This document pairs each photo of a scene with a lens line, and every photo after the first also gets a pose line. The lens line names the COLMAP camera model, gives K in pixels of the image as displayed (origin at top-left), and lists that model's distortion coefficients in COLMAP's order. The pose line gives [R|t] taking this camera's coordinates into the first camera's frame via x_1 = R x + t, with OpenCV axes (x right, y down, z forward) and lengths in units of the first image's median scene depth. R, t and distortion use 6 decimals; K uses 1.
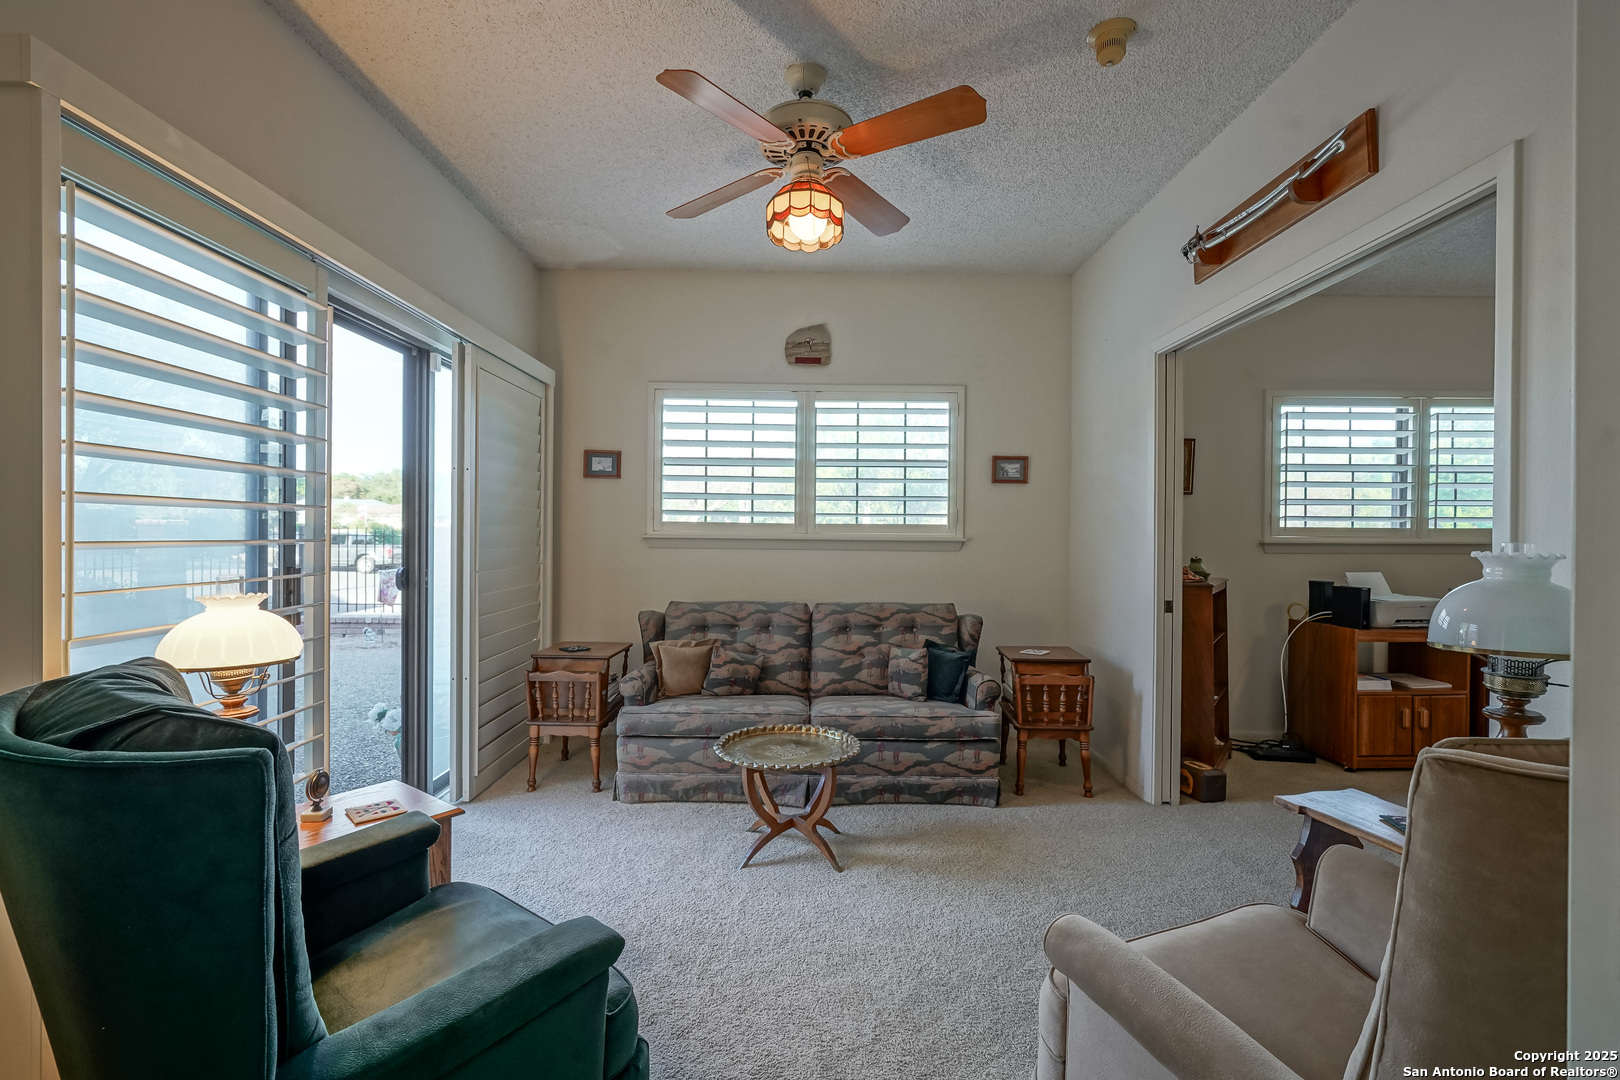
lens RADIAL K [[734.7, 0, 814.4], [0, 734.7, 538.6], [0, 0, 1]] dist [-0.013168, 0.006404]
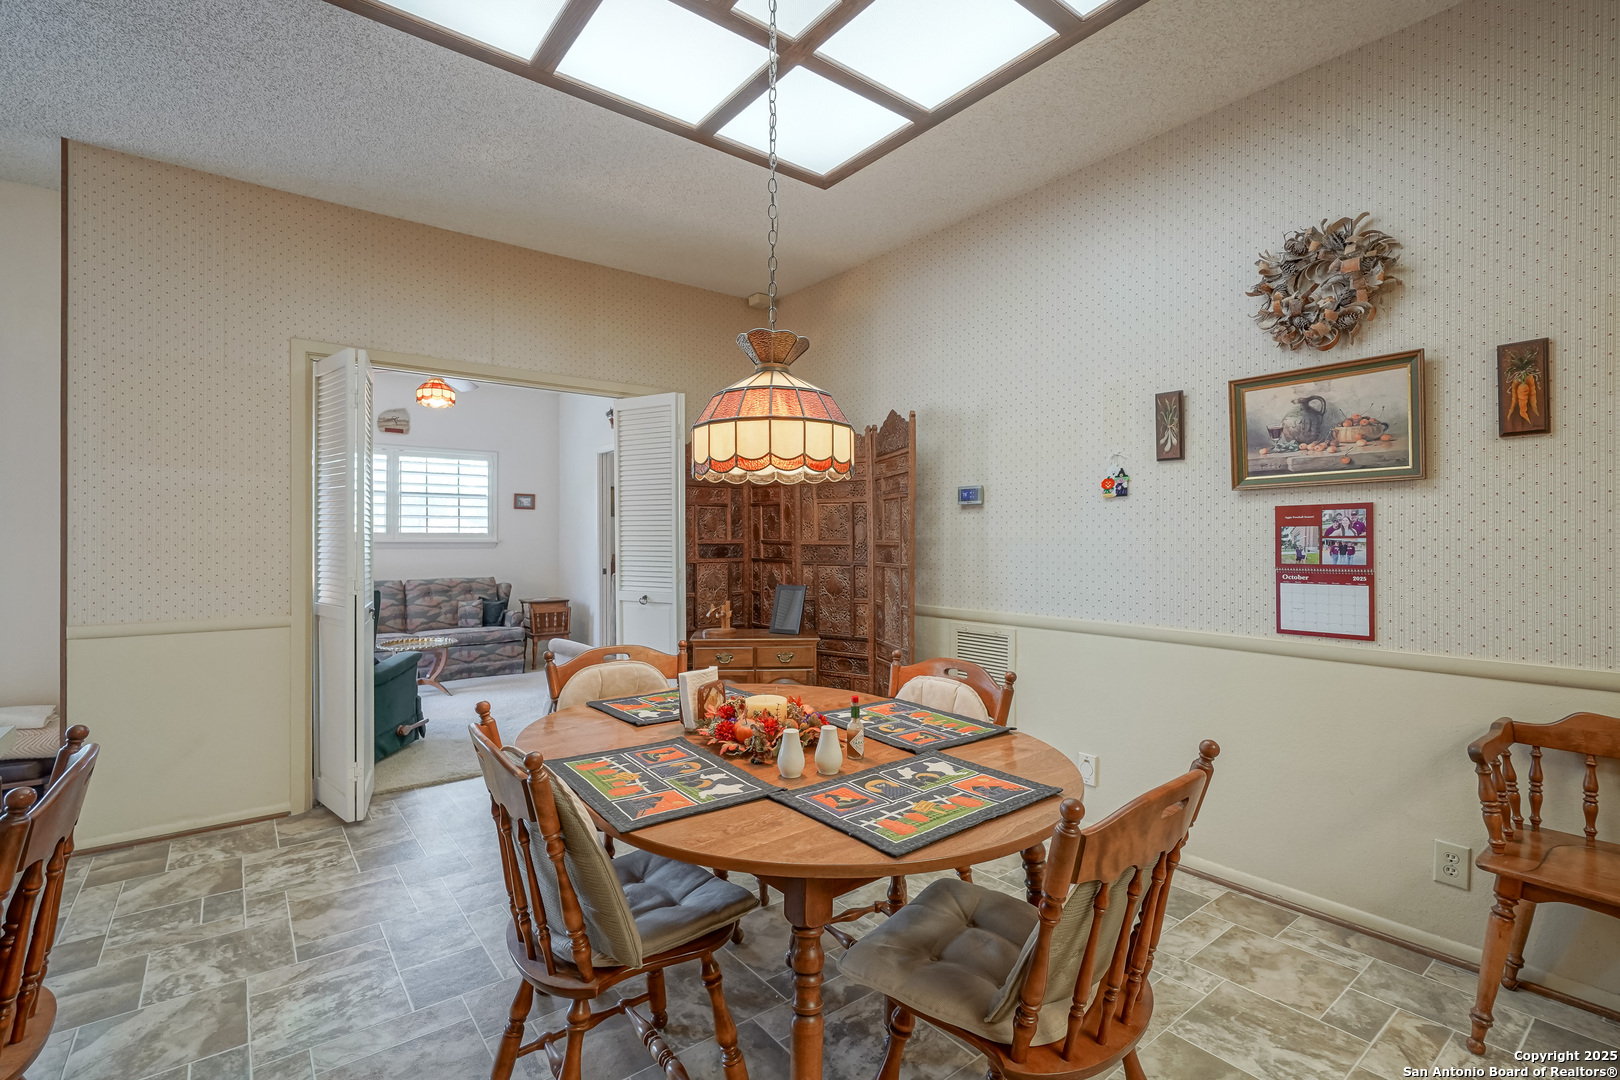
lens RADIAL K [[734.7, 0, 814.4], [0, 734.7, 538.6], [0, 0, 1]] dist [-0.013168, 0.006404]
pose [[0.788385, -0.006607, 0.615147, -0.305423], [0.010474, 0.999942, -0.002683, 0.008184], [-0.615093, 0.008558, 0.788408, -0.927799]]
